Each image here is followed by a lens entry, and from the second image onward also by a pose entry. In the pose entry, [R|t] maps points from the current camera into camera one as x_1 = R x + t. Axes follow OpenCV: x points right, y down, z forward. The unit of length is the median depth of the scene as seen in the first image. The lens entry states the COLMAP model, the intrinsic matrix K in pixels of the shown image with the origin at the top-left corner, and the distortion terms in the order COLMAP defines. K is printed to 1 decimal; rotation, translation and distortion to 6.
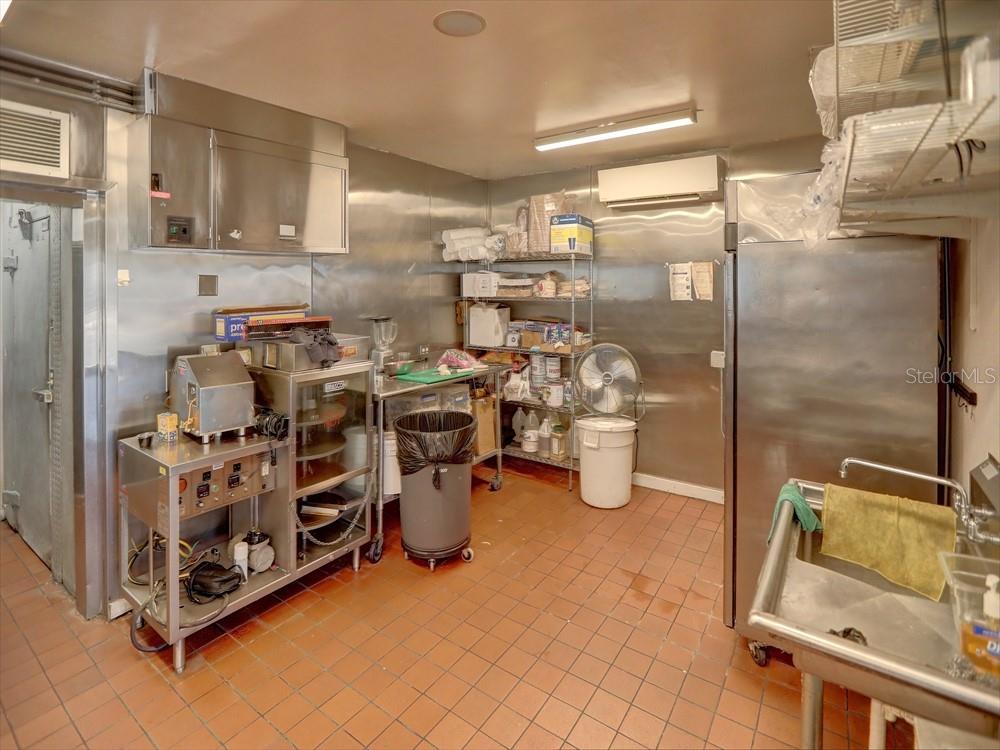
lens RADIAL K [[485.8, 0, 500.0], [0, 485.8, 375.0], [0, 0, 1]] dist [-0.002789, -0.000398]
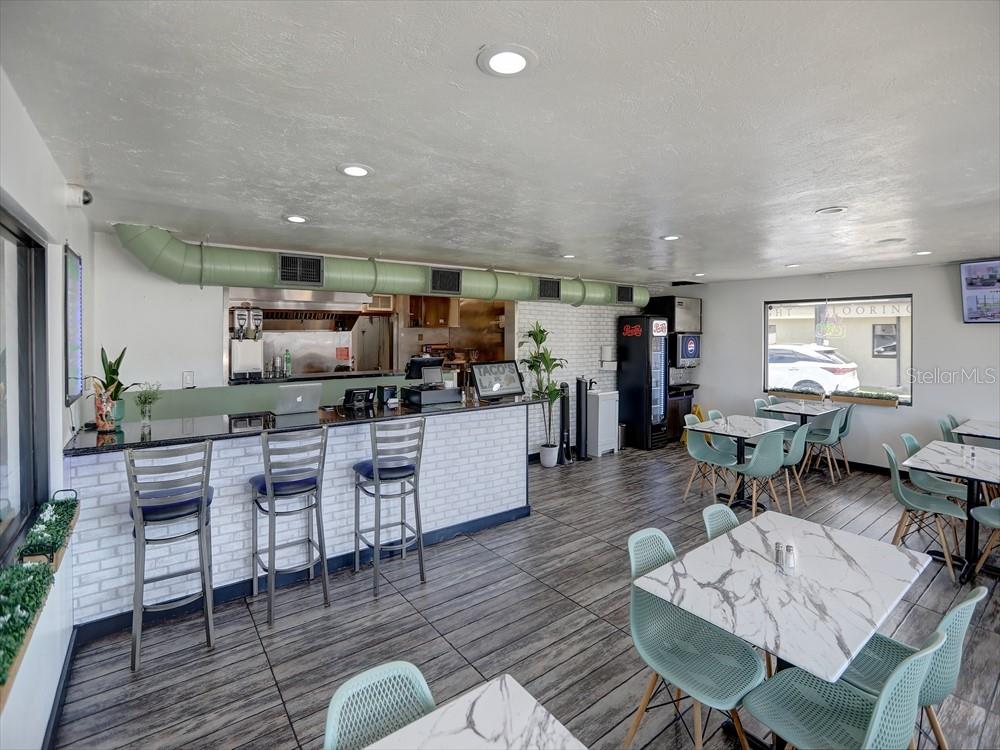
lens RADIAL K [[485.8, 0, 500.0], [0, 485.8, 375.0], [0, 0, 1]] dist [-0.002789, -0.000398]
pose [[0.966714, 0.024564, -0.254678, 0.809712], [-0.049503, 0.994530, -0.091978, 0.361735], [0.251025, 0.101524, 0.962642, -2.111579]]
